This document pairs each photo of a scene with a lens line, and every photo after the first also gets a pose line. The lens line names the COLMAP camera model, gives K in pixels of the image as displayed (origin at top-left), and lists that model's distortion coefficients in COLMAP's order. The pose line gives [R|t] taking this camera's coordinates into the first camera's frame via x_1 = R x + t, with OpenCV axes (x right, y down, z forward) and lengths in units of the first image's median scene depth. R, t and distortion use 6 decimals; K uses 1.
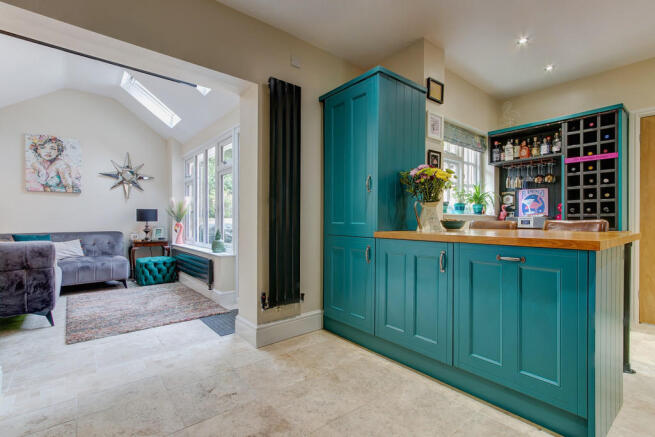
lens RADIAL K [[303.4, 0, 325.4], [0, 303.4, 213.4], [0, 0, 1]] dist [-0.001869, 0.000213]
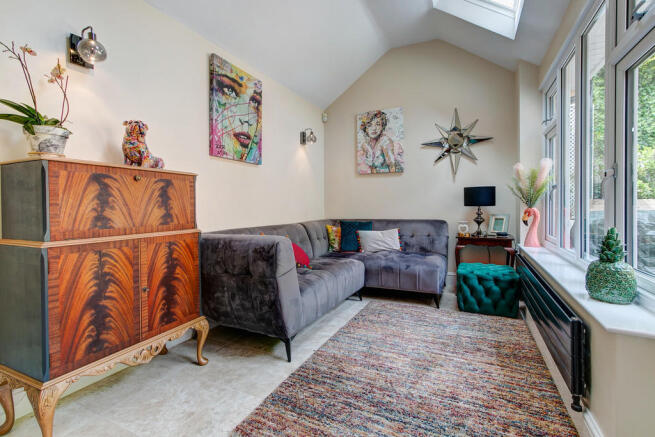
lens RADIAL K [[303.4, 0, 325.4], [0, 303.4, 213.4], [0, 0, 1]] dist [-0.001869, 0.000213]
pose [[0.413474, 0.019477, -0.910308, -0.150384], [0.029772, 0.998947, 0.034896, 0.010650], [0.910029, -0.041530, 0.412459, 0.479161]]
